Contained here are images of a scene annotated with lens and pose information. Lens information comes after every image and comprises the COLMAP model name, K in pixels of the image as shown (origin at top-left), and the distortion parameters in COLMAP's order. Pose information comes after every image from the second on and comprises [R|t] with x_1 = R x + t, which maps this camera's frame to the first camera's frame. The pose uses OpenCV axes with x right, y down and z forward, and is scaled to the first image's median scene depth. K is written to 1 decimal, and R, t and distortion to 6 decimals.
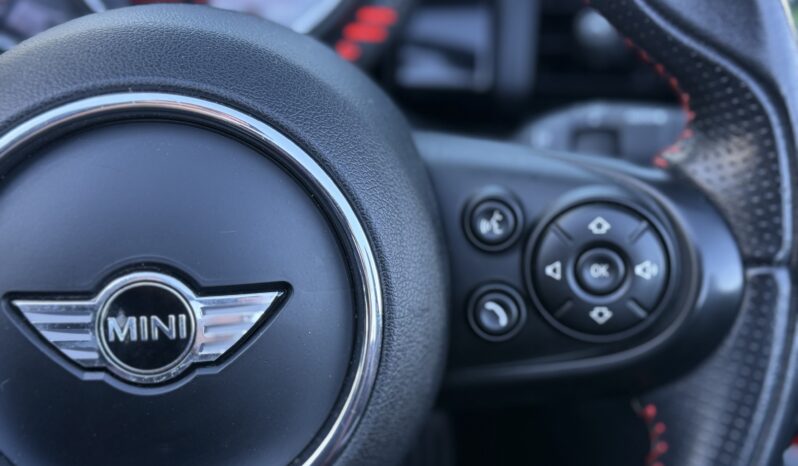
lens RADIAL K [[1131.1, 0, 397.0], [0, 1131.1, 235.2], [0, 0, 1]] dist [0.113226, 0.000000]
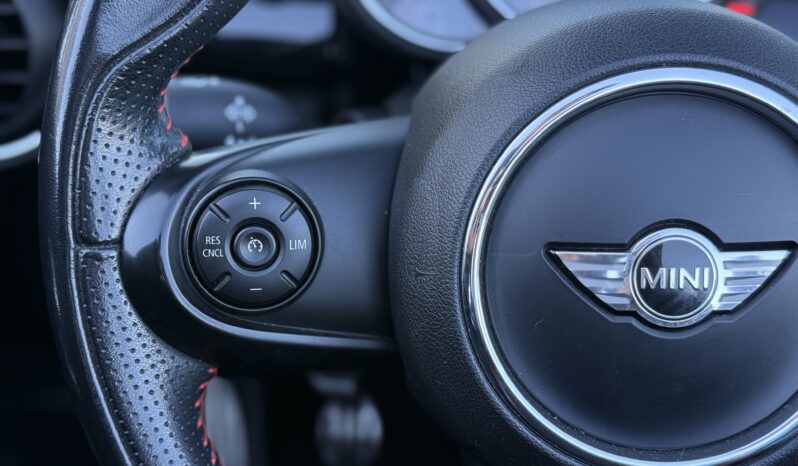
lens RADIAL K [[1131.1, 0, 395.5], [0, 1131.1, 231.7], [0, 0, 1]] dist [0.113226, 0.000000]
pose [[0.998666, 0.027593, -0.043643, -0.428026], [-0.027920, 0.999586, -0.006906, 0.049153], [0.043435, 0.008115, 0.999023, -0.125308]]
